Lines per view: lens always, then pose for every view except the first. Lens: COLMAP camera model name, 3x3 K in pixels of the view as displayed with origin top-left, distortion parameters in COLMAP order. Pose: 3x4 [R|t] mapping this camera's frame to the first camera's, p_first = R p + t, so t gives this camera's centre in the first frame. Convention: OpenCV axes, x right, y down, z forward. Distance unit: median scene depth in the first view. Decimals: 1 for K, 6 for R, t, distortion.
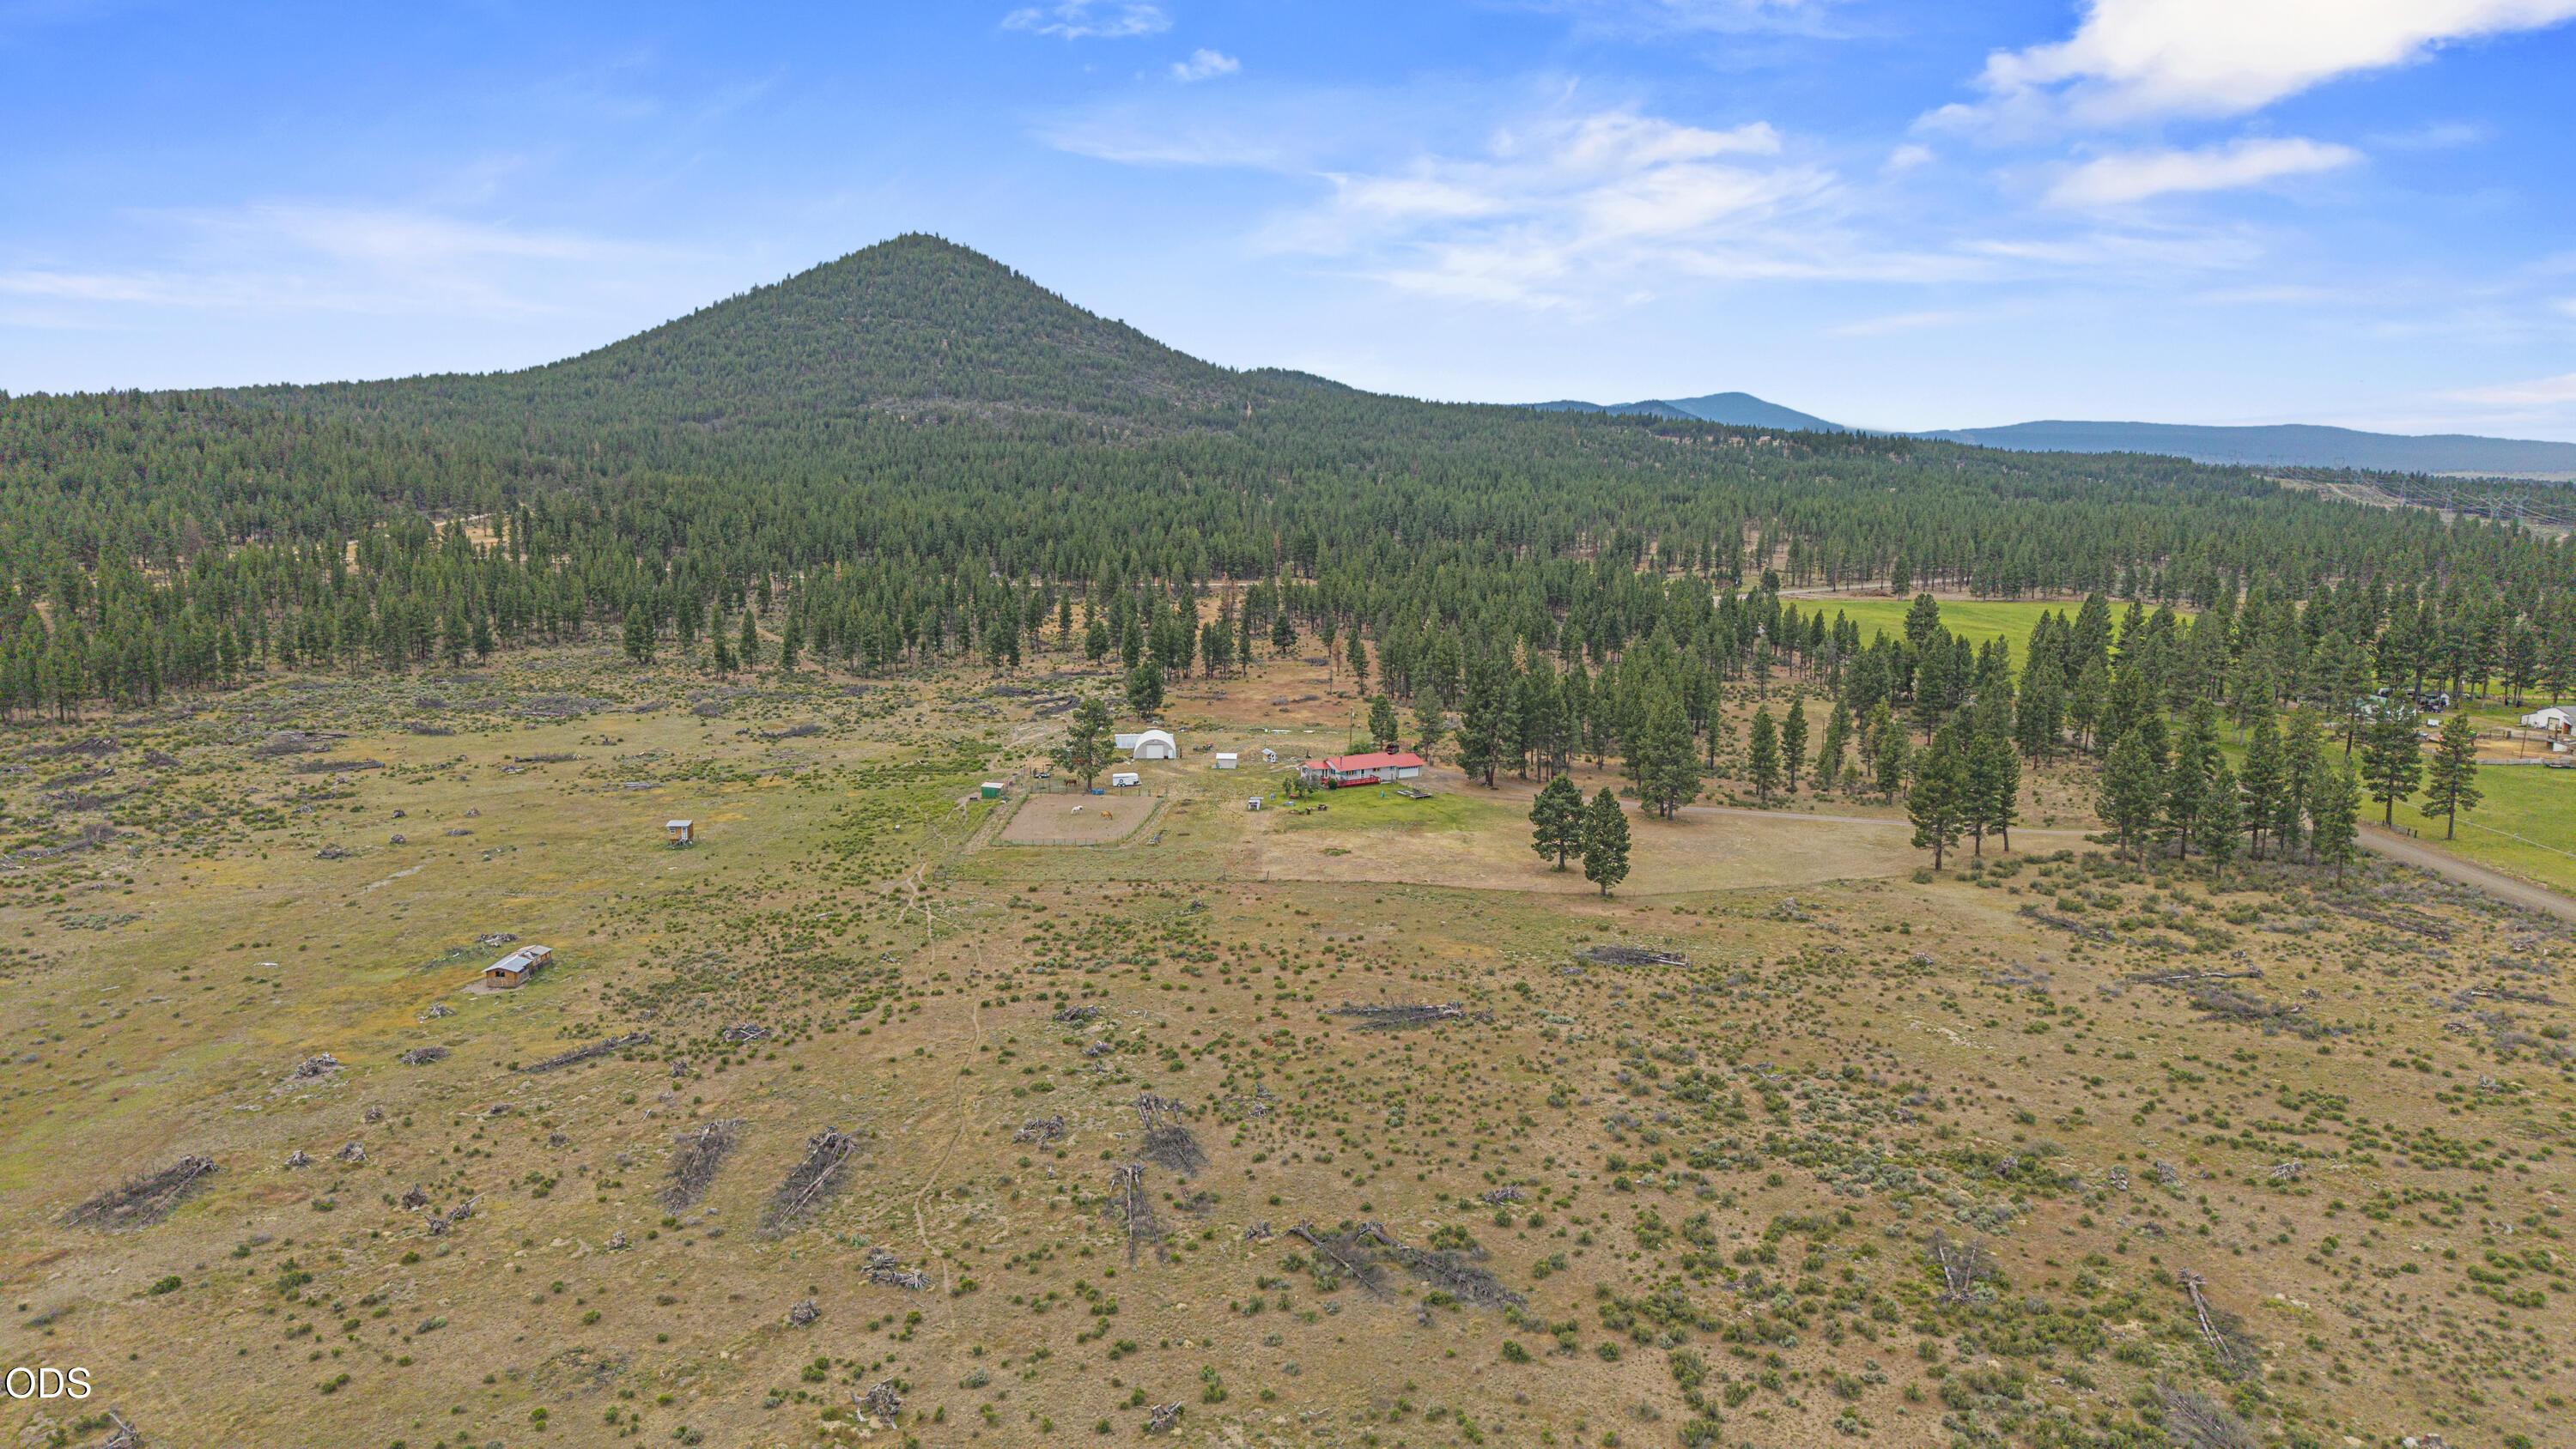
lens RADIAL K [[1755.3, 0, 1284.7], [0, 1755.3, 737.3], [0, 0, 1]] dist [0.039338, -0.035592]
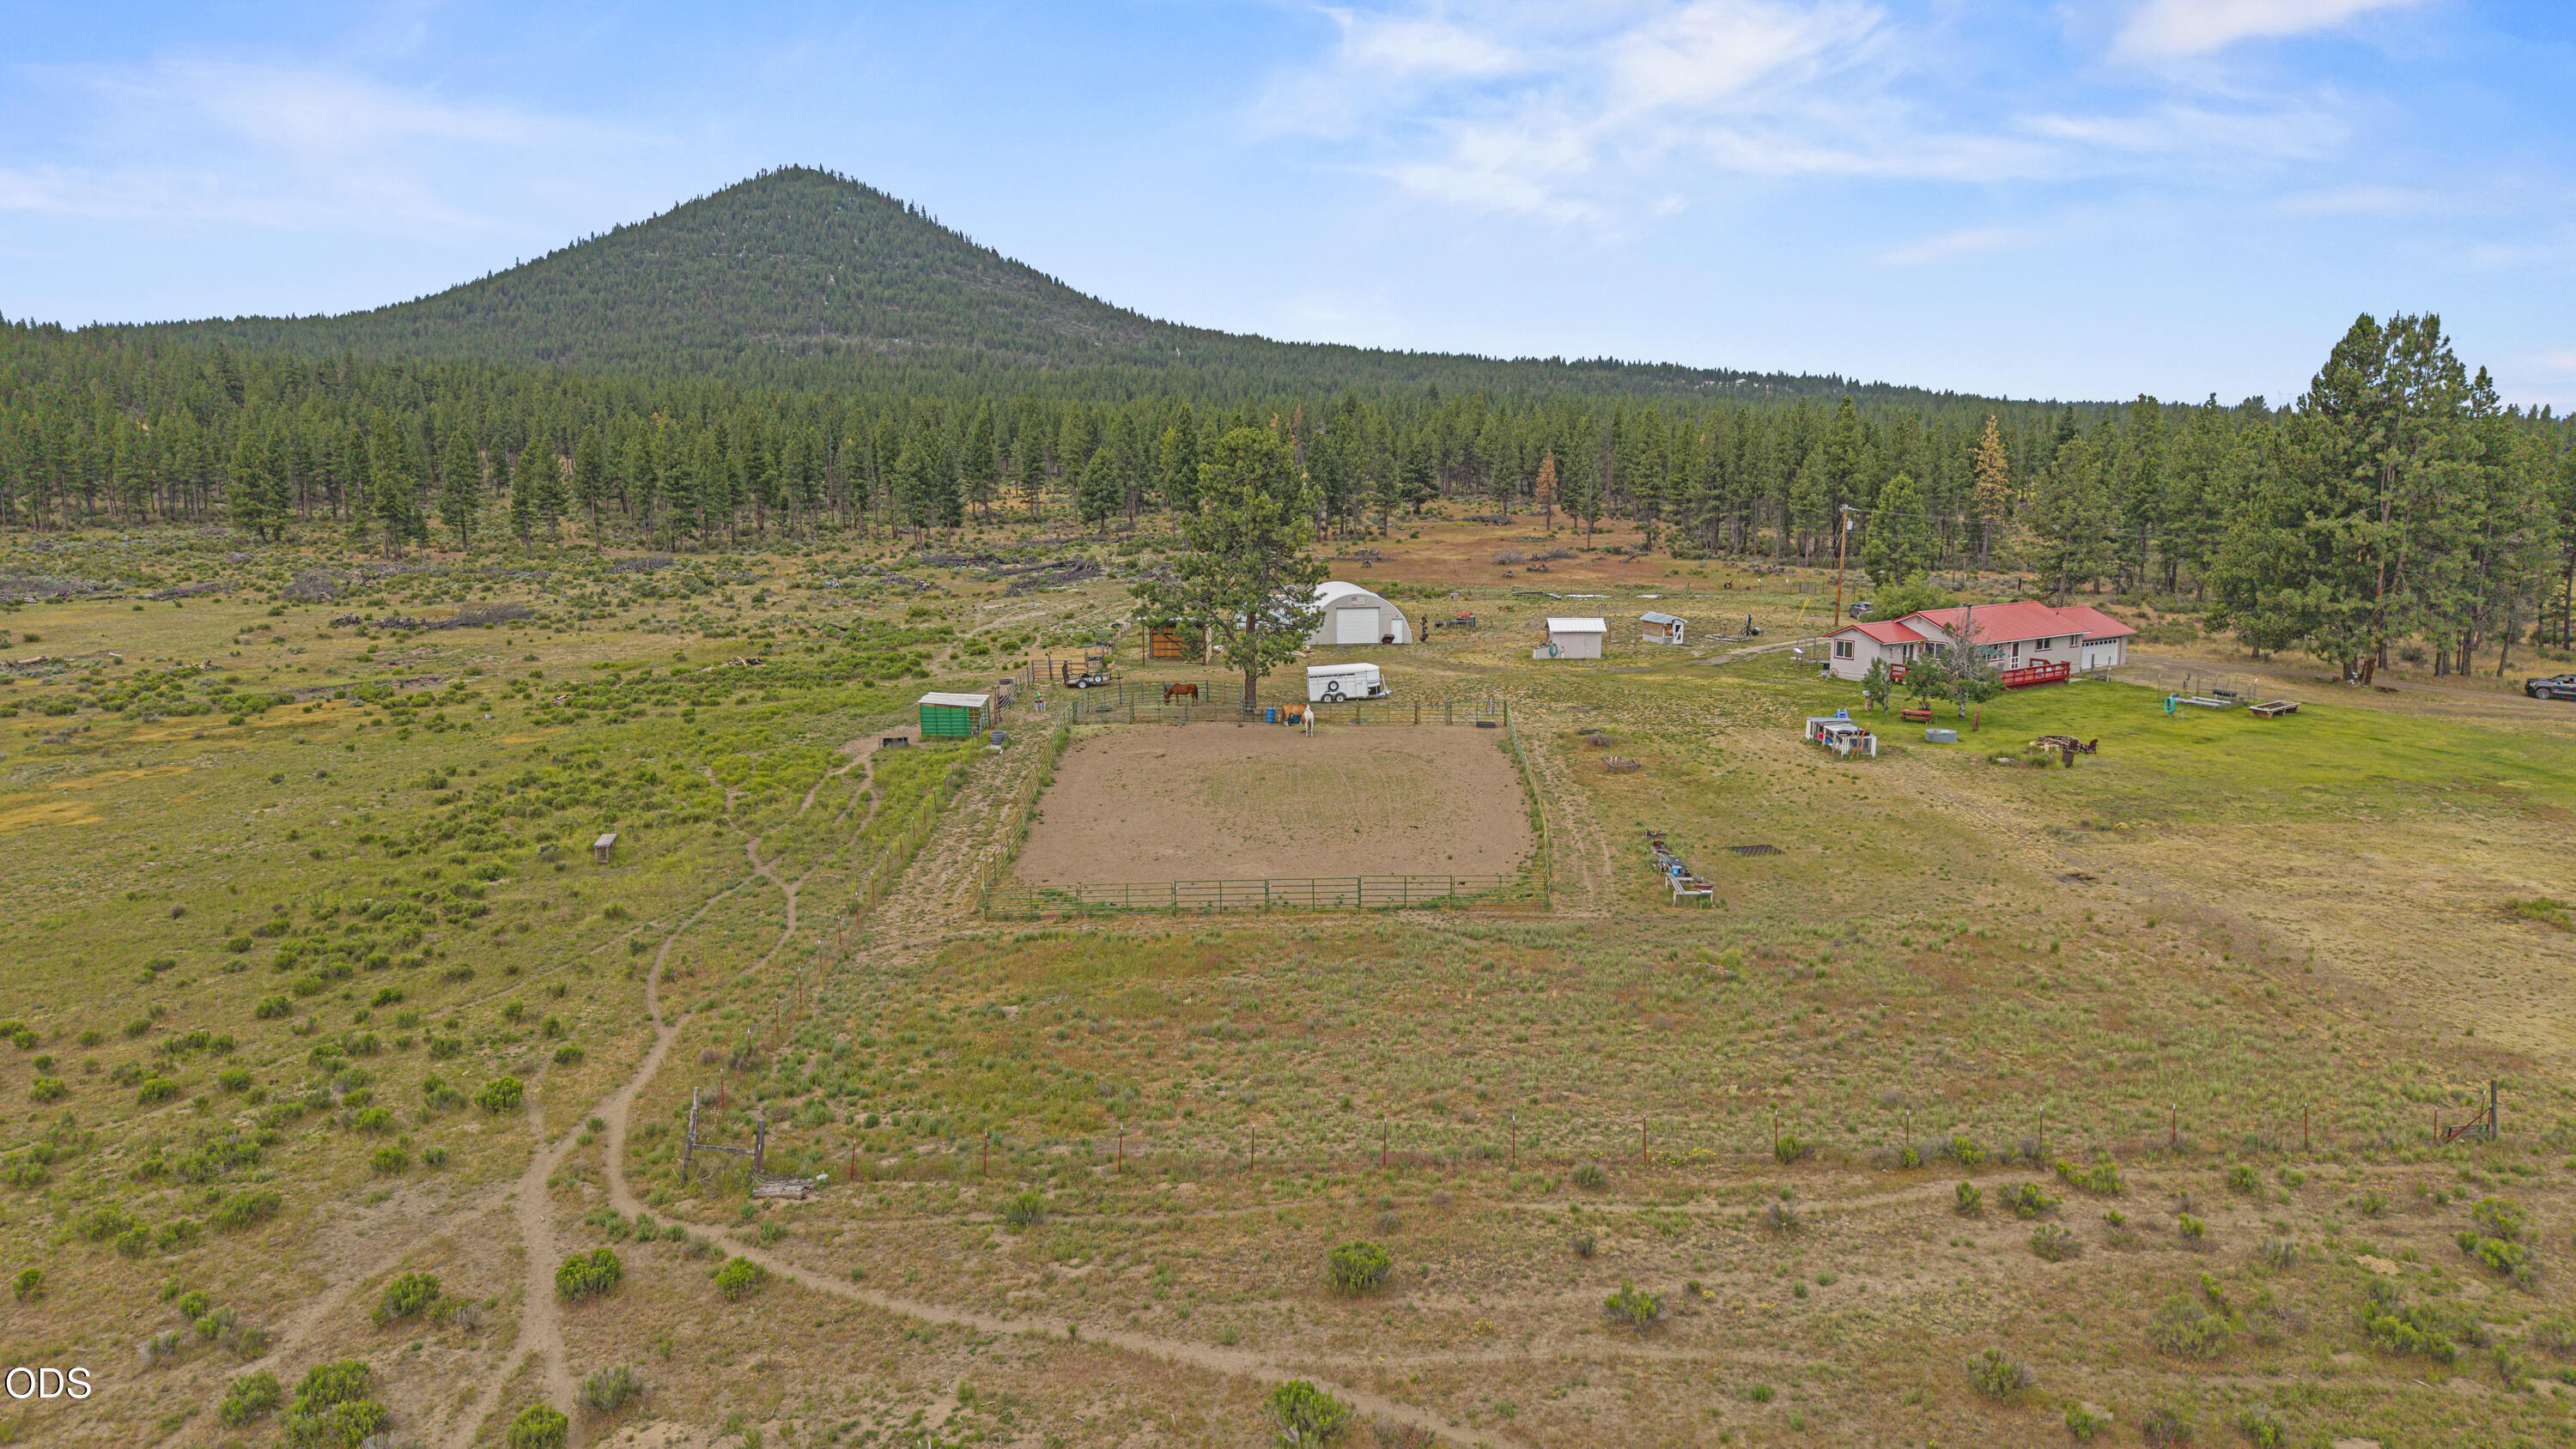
lens RADIAL K [[1755.3, 0, 1276.4], [0, 1755.3, 719.5], [0, 0, 1]] dist [0.039338, -0.035592]
pose [[0.998526, -0.015459, 0.052030, -0.093560], [0.015704, 0.999867, -0.004305, 0.024852], [-0.051957, 0.005116, 0.998636, 0.509390]]
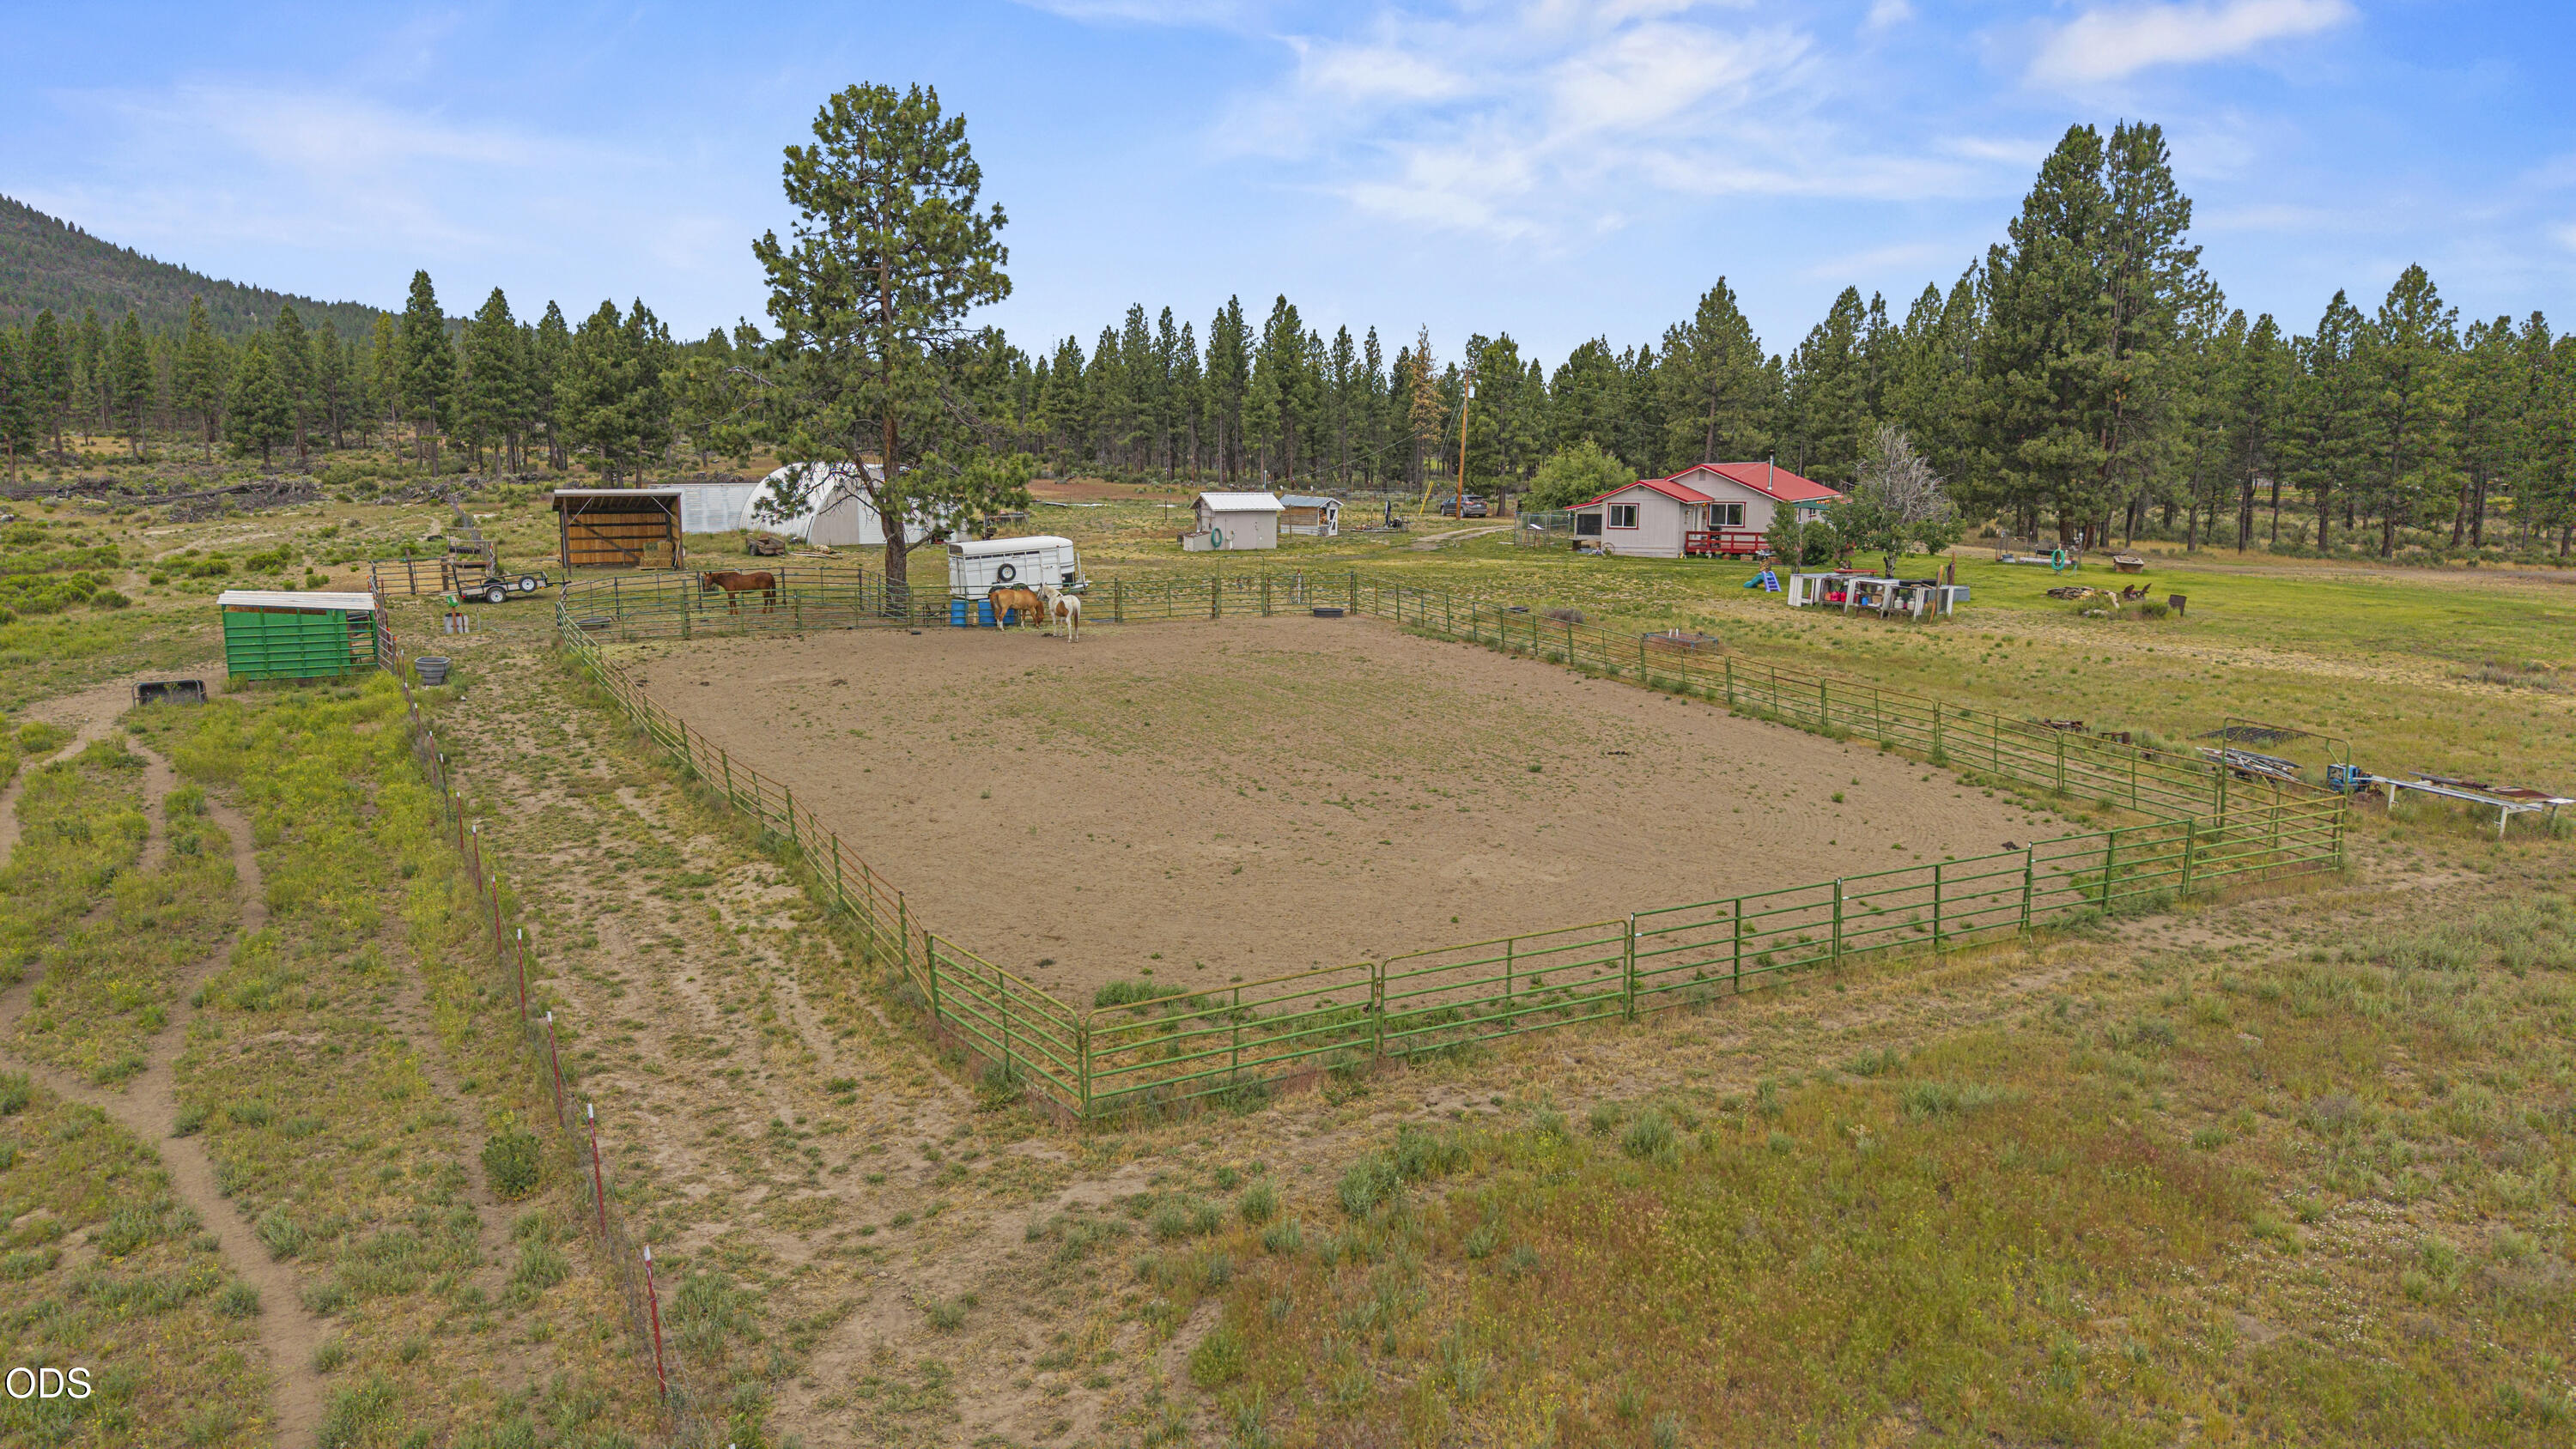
lens RADIAL K [[1755.3, 0, 1293.9], [0, 1755.3, 719.7], [0, 0, 1]] dist [0.039338, -0.035592]
pose [[0.864023, -0.078559, 0.497286, -0.126545], [0.080287, 0.996610, 0.017945, 0.030887], [-0.497010, 0.024421, 0.867401, 0.621576]]
